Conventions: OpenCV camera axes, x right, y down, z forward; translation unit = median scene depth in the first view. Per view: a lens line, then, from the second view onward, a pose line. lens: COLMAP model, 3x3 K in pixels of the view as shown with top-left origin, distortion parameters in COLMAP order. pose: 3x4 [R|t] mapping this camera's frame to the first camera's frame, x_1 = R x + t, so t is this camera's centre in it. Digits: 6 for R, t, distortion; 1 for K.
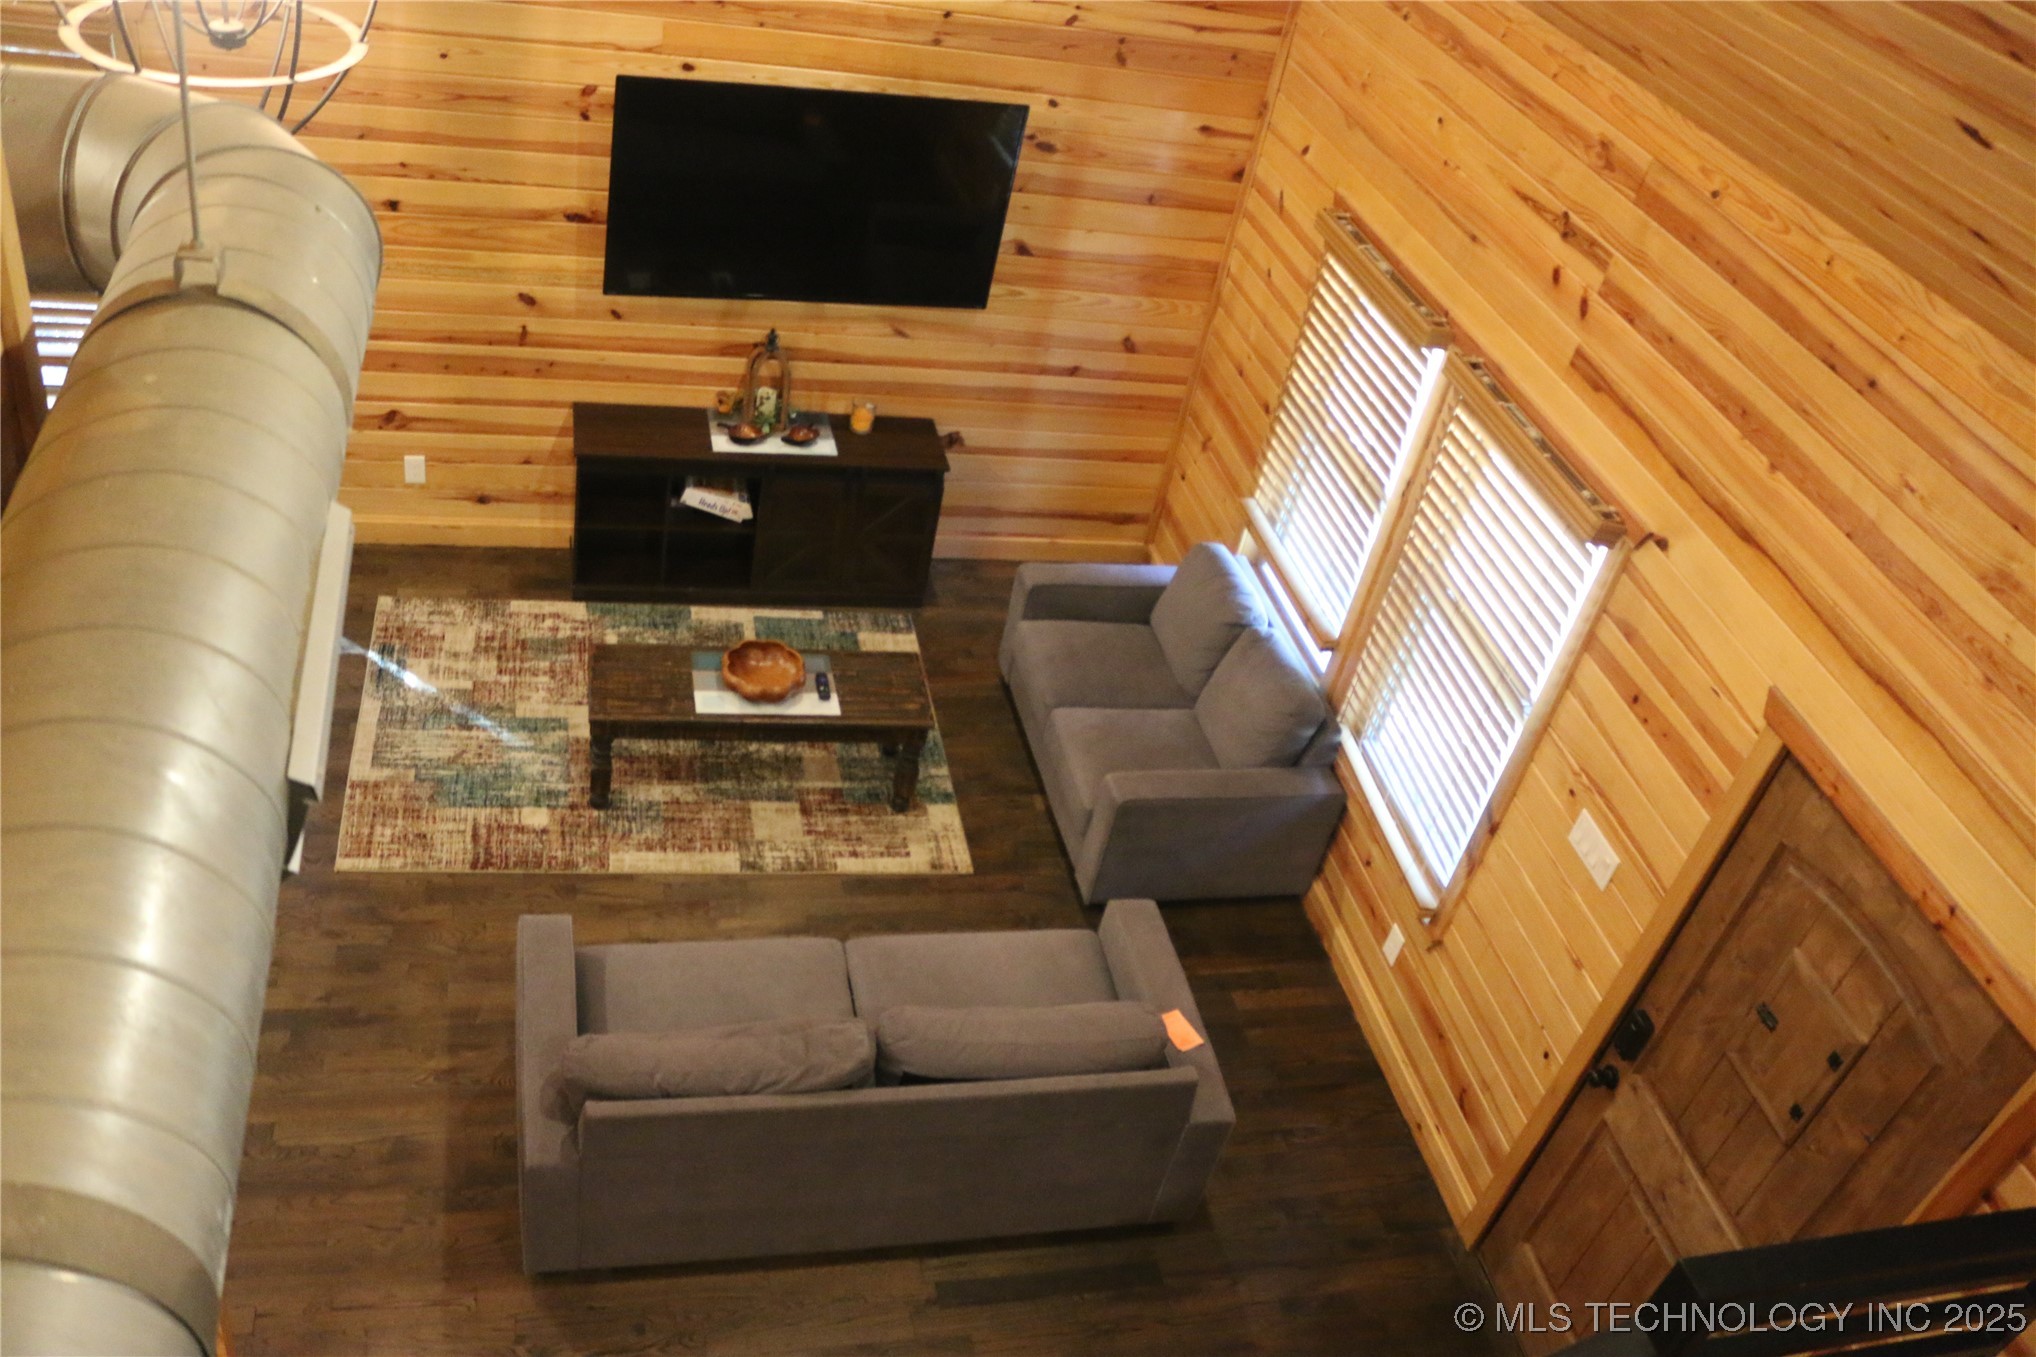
lens RADIAL K [[1673.1, 0, 1010.8], [0, 1673.1, 683.4], [0, 0, 1]] dist [-0.173887, 0.158996]
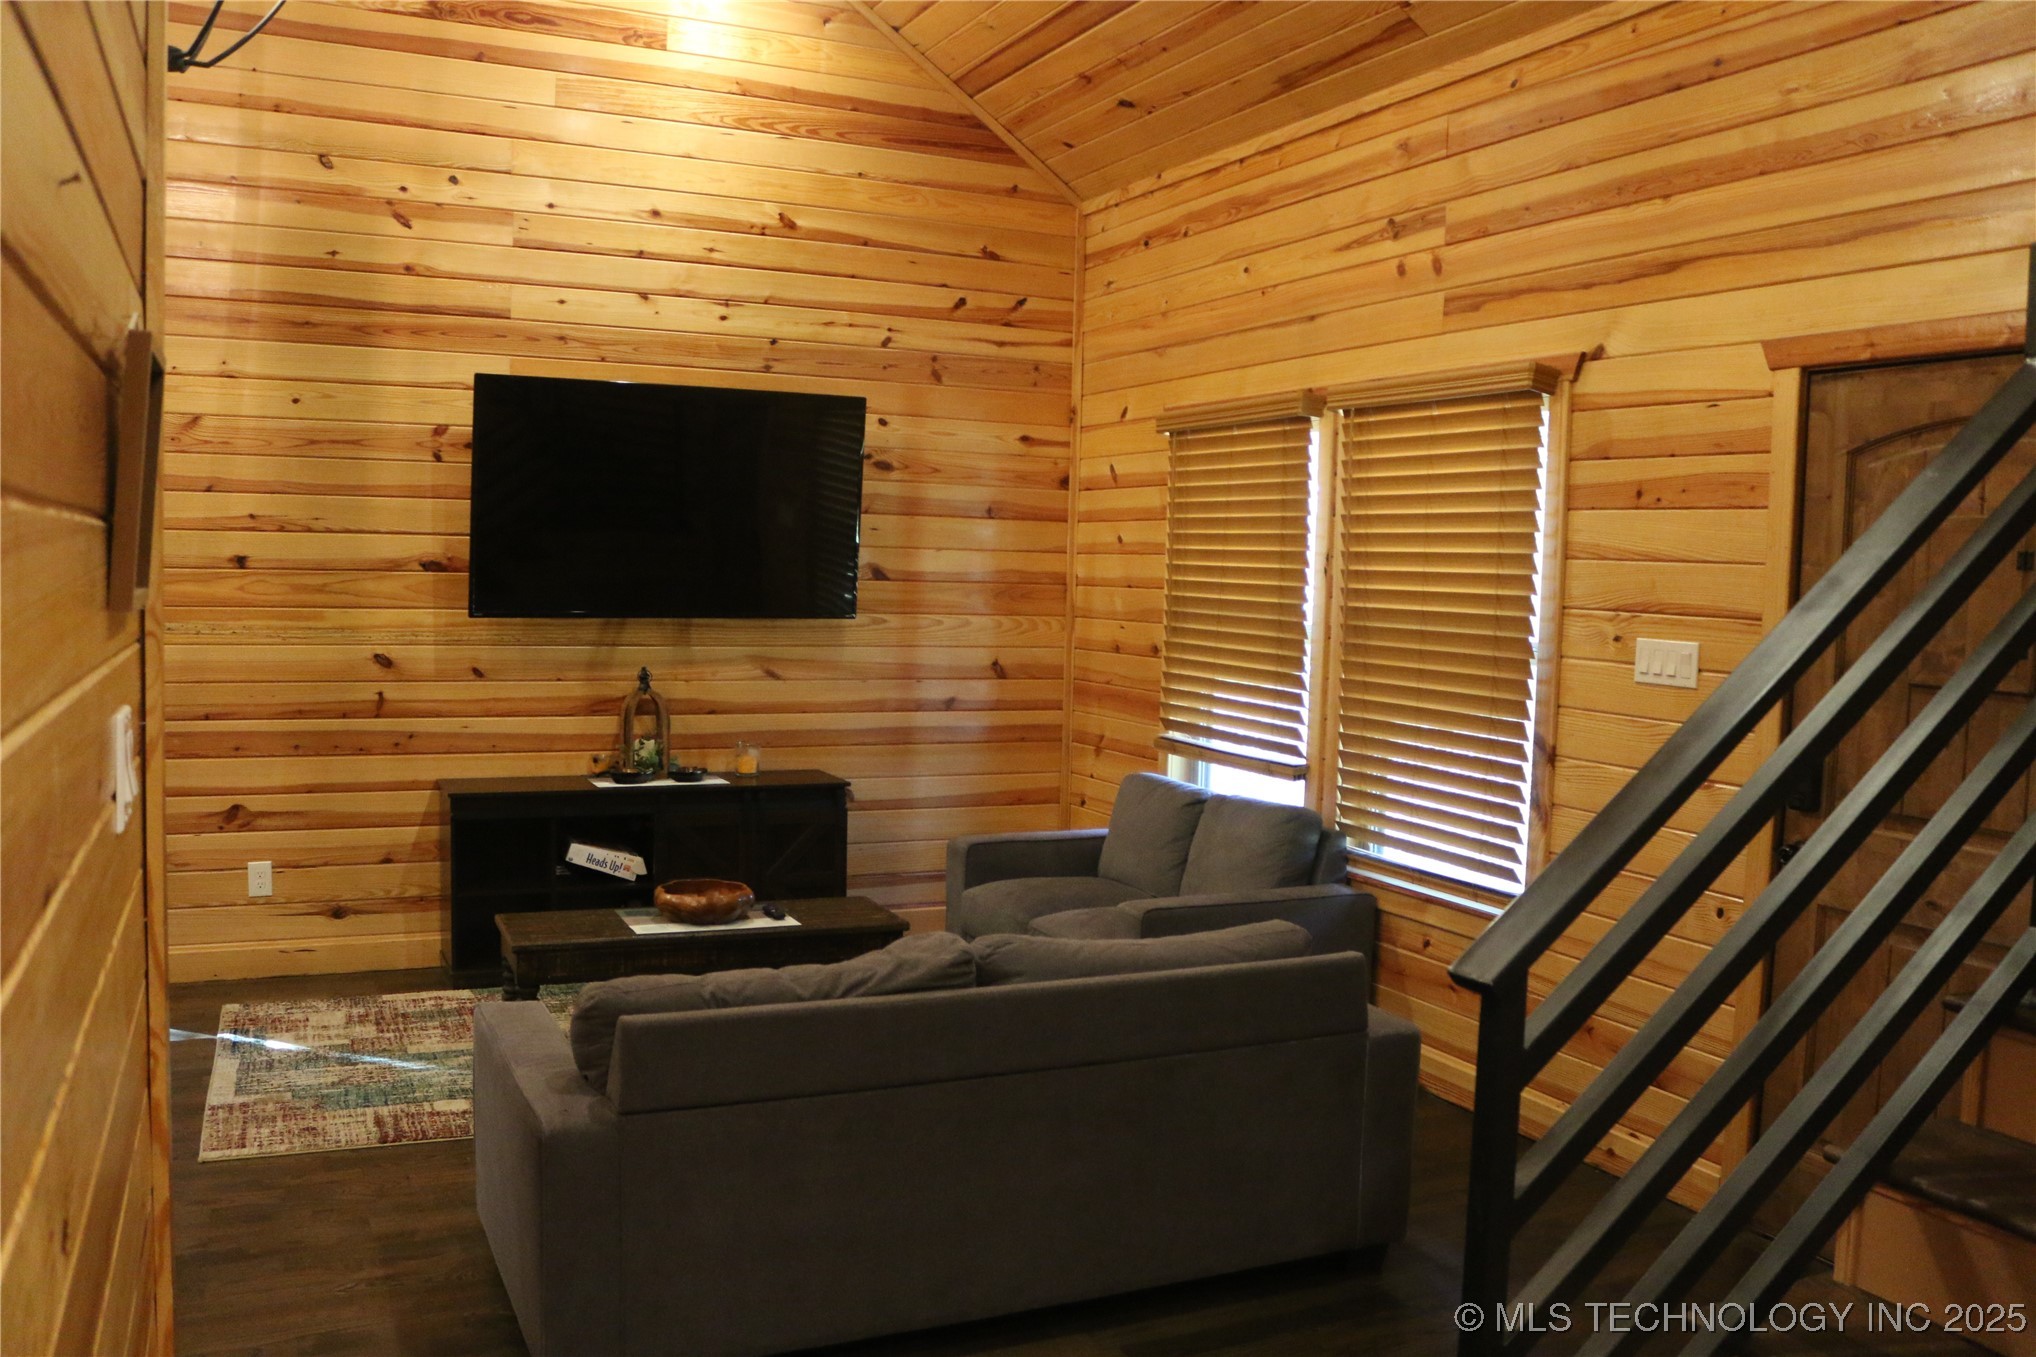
lens RADIAL K [[1677.6, 0, 1012.3], [0, 1677.6, 687.6], [0, 0, 1]] dist [-0.158573, 0.133838]
pose [[0.965651, -0.170373, 0.196190, -0.137241], [0.248381, 0.826998, -0.504362, 0.360087], [-0.076319, 0.535768, 0.840909, 0.185993]]
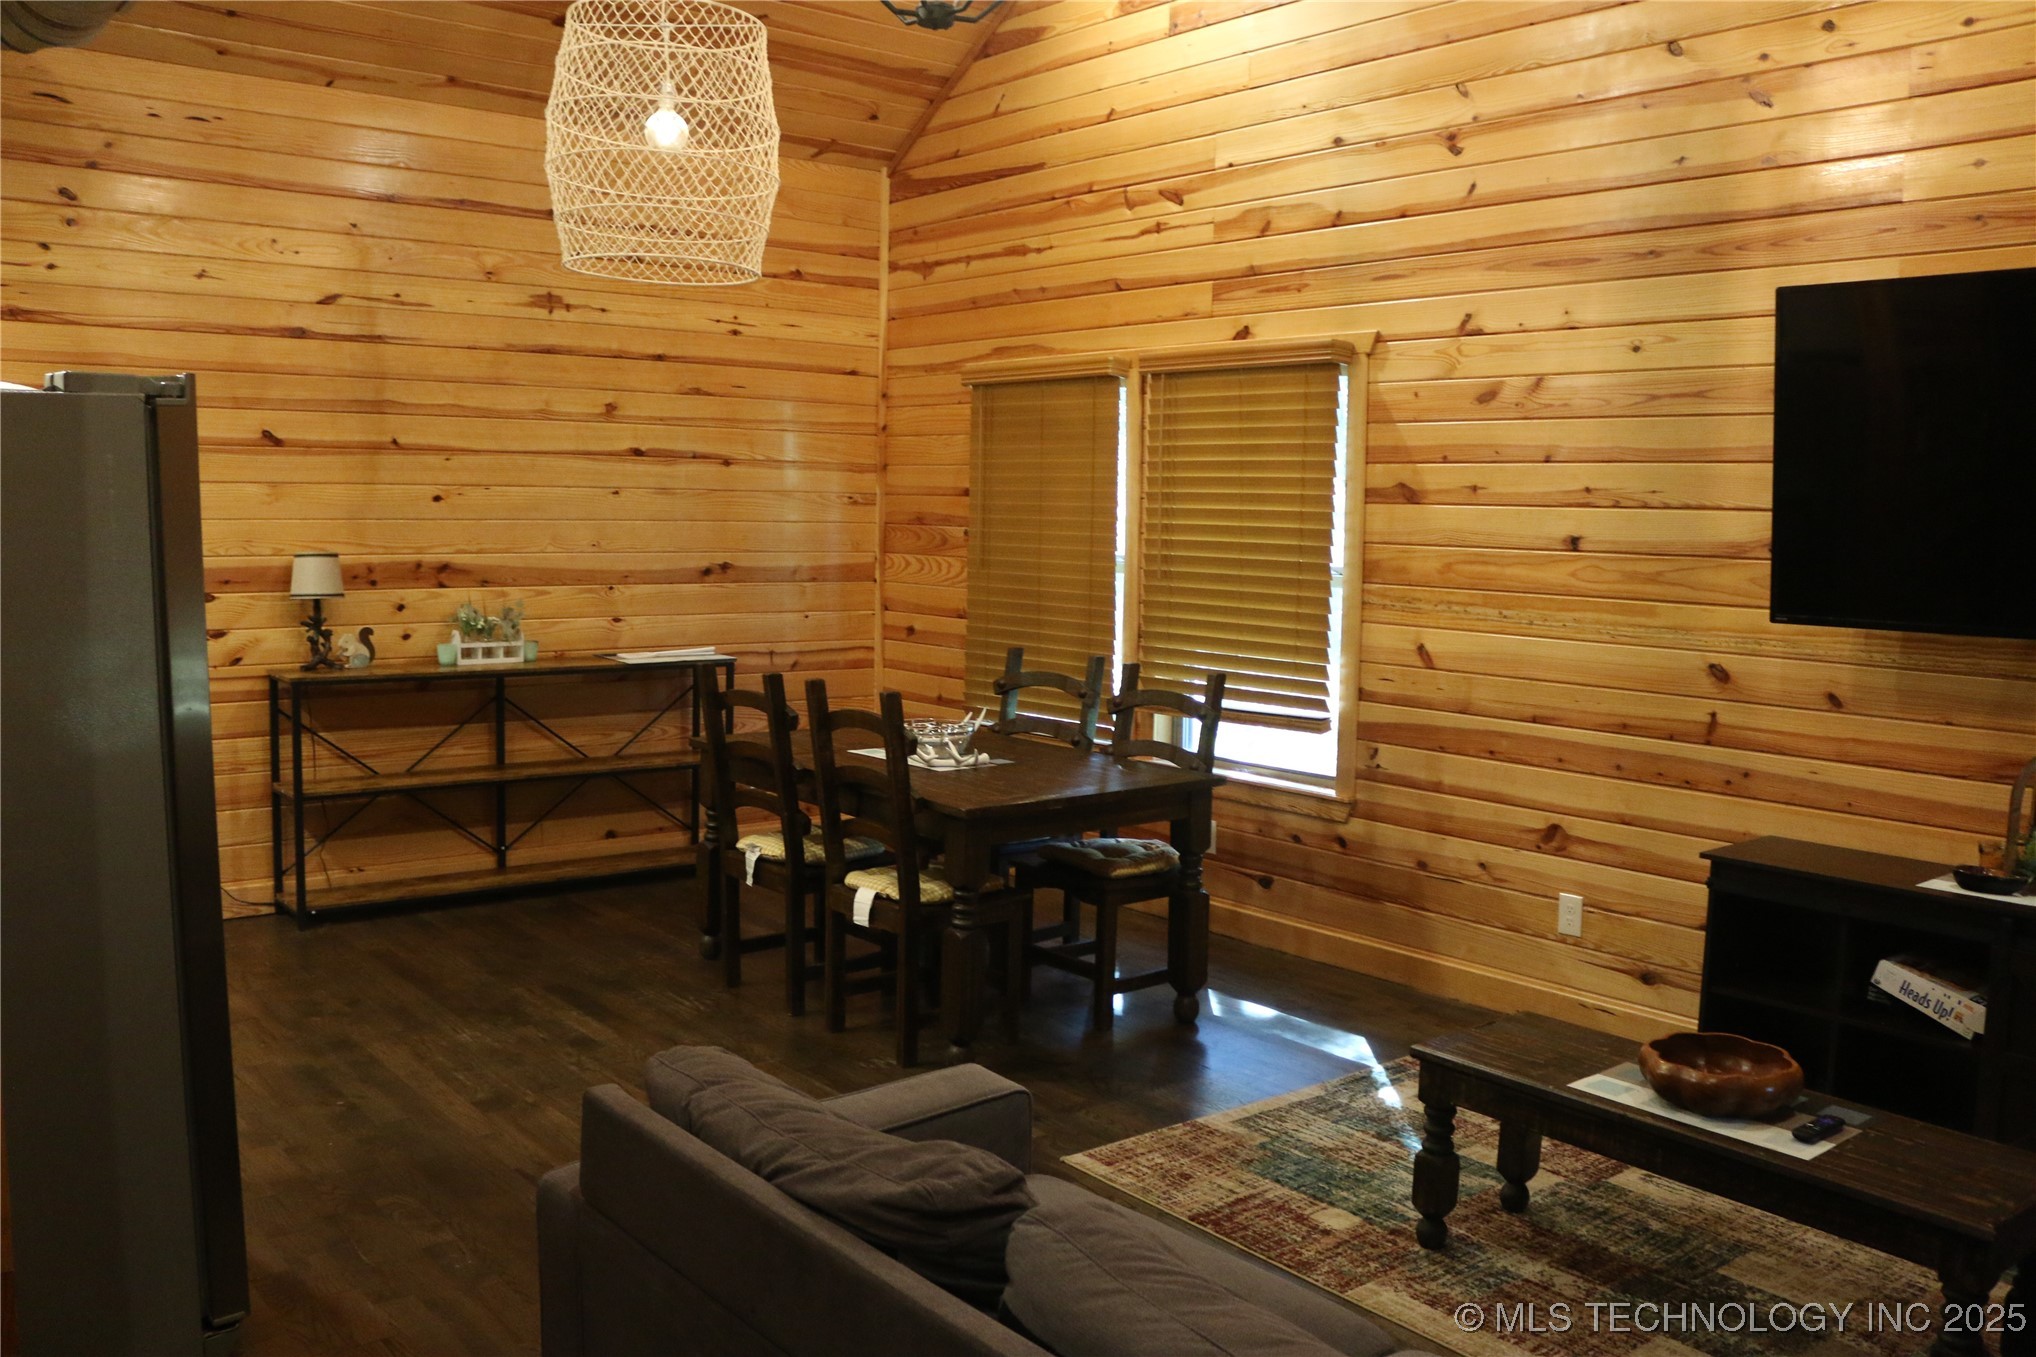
lens RADIAL K [[1677.6, 0, 1012.3], [0, 1677.6, 687.6], [0, 0, 1]] dist [-0.158573, 0.133838]
pose [[0.446810, -0.077768, -0.891242, 0.227560], [-0.492936, 0.809949, -0.317800, 0.168147], [0.746576, 0.581321, 0.323559, 0.543467]]
